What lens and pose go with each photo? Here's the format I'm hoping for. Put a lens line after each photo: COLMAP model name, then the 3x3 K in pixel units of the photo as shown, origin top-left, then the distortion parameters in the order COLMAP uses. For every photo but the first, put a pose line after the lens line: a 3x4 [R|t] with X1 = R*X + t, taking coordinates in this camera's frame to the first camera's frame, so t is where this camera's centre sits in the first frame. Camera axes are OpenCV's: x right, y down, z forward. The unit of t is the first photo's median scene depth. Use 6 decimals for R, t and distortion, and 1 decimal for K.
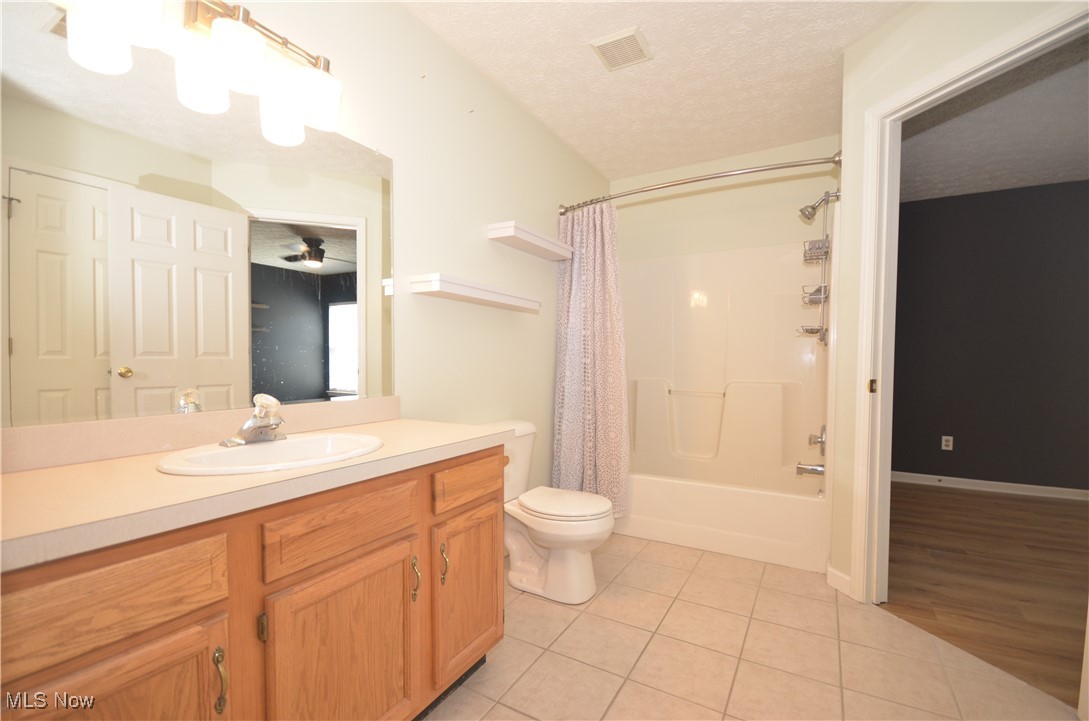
lens RADIAL K [[476.4, 0, 537.3], [0, 476.4, 369.8], [0, 0, 1]] dist [0.003019, -0.008265]
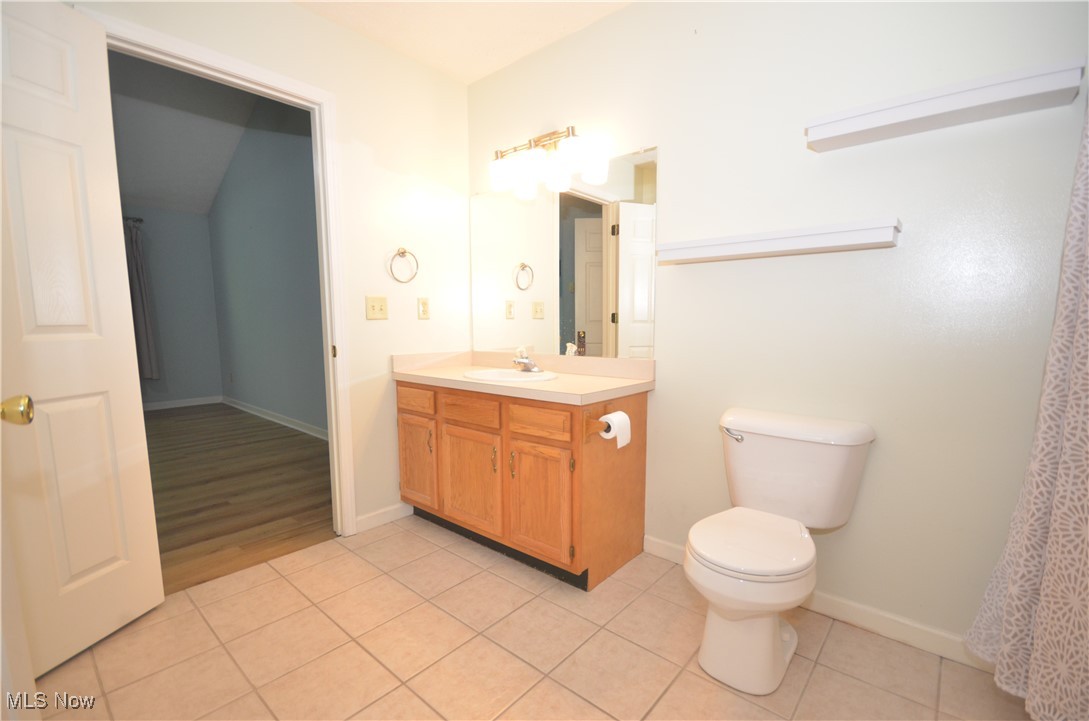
lens RADIAL K [[476.4, 0, 545.7], [0, 476.4, 366.8], [0, 0, 1]] dist [0.003019, -0.008265]
pose [[-0.179323, 0.092105, -0.979469, 0.680390], [-0.012729, 0.995307, 0.095925, -0.027151], [0.983708, 0.029670, -0.177309, 0.747721]]
